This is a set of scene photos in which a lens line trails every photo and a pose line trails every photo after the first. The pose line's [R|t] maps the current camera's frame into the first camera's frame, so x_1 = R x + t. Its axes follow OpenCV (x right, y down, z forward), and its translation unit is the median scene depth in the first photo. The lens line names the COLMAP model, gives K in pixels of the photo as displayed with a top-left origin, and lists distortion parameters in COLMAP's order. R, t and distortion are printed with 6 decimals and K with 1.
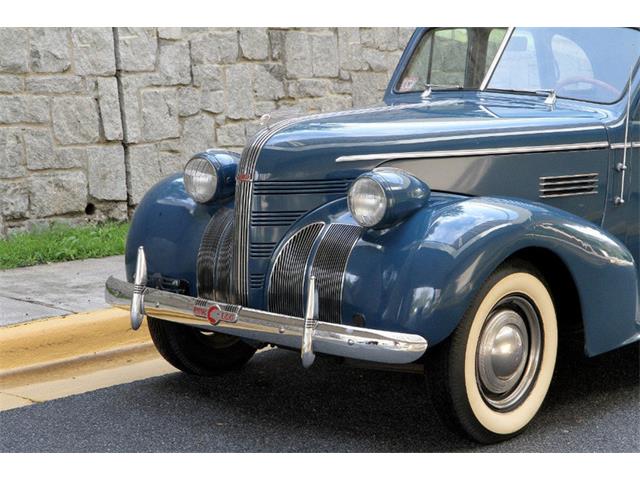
lens RADIAL K [[1485.1, 0, 320.0], [0, 1485.1, 240.0], [0, 0, 1]] dist [0.421071, 0.328105]
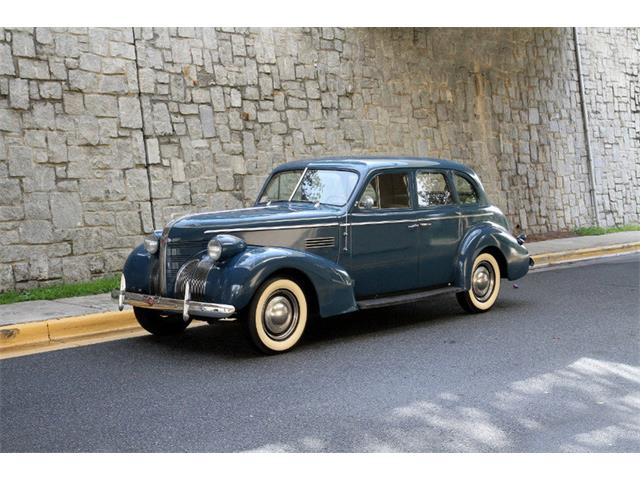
lens RADIAL K [[955.9, 0, 320.0], [0, 955.9, 240.0], [0, 0, 1]] dist [0.182902, 0.029157]
pose [[0.998687, -0.027118, -0.043464, 0.199893], [0.024069, 0.997314, -0.069182, 0.050694], [0.045224, 0.068045, 0.996657, -0.360622]]
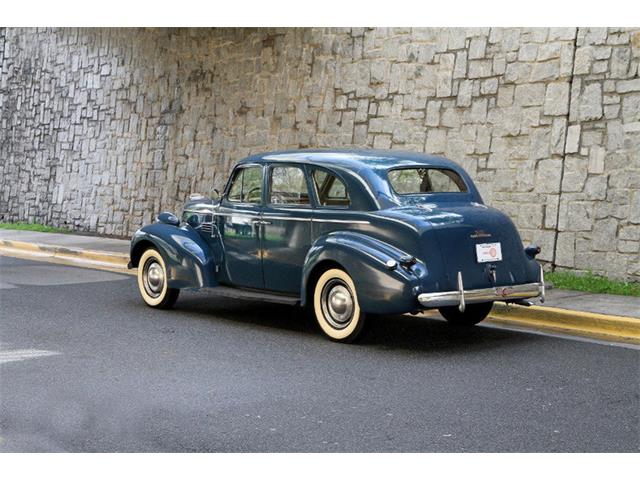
lens RADIAL K [[1116.6, 0, 320.0], [0, 1116.6, 240.0], [0, 0, 1]] dist [0.231513, 0.272240]
pose [[-0.170781, 0.051364, -0.983969, 1.758625], [-0.137409, 0.987640, 0.075405, -0.162901], [0.975680, 0.148084, -0.161613, 1.310955]]
